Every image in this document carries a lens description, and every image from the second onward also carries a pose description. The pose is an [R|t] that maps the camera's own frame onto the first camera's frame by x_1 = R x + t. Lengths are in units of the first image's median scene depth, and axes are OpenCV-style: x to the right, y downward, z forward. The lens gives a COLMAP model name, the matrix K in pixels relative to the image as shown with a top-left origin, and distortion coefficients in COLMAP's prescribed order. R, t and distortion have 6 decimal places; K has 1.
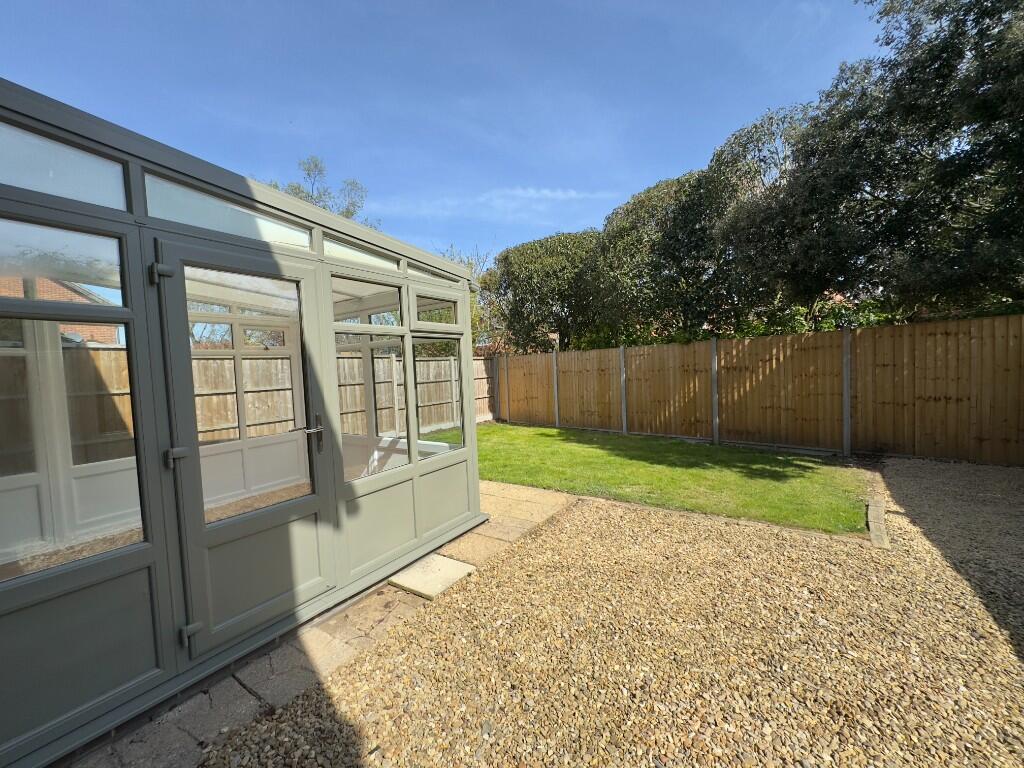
lens RADIAL K [[406.5, 0, 507.5], [0, 406.5, 383.3], [0, 0, 1]] dist [-0.000220, -0.000178]
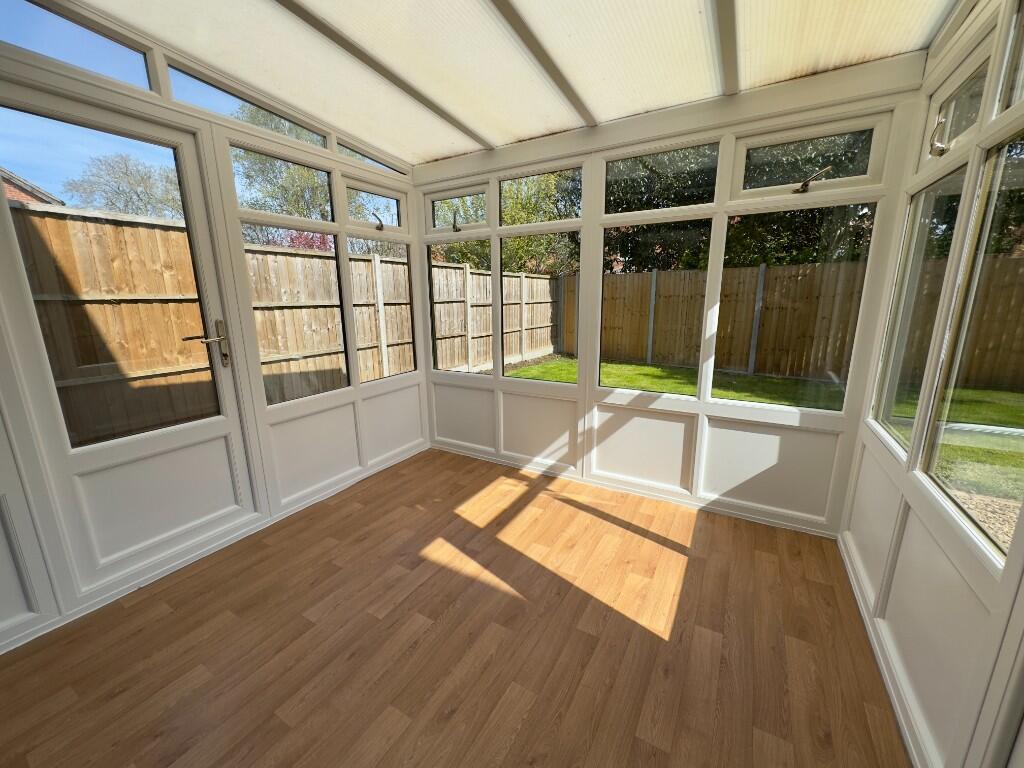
lens RADIAL K [[406.5, 0, 507.5], [0, 406.5, 383.8], [0, 0, 1]] dist [-0.000220, -0.000178]
pose [[0.997754, 0.019143, 0.064194, -0.302458], [-0.029883, 0.984857, 0.170775, 0.018932], [-0.059953, -0.172309, 0.983217, 0.264197]]
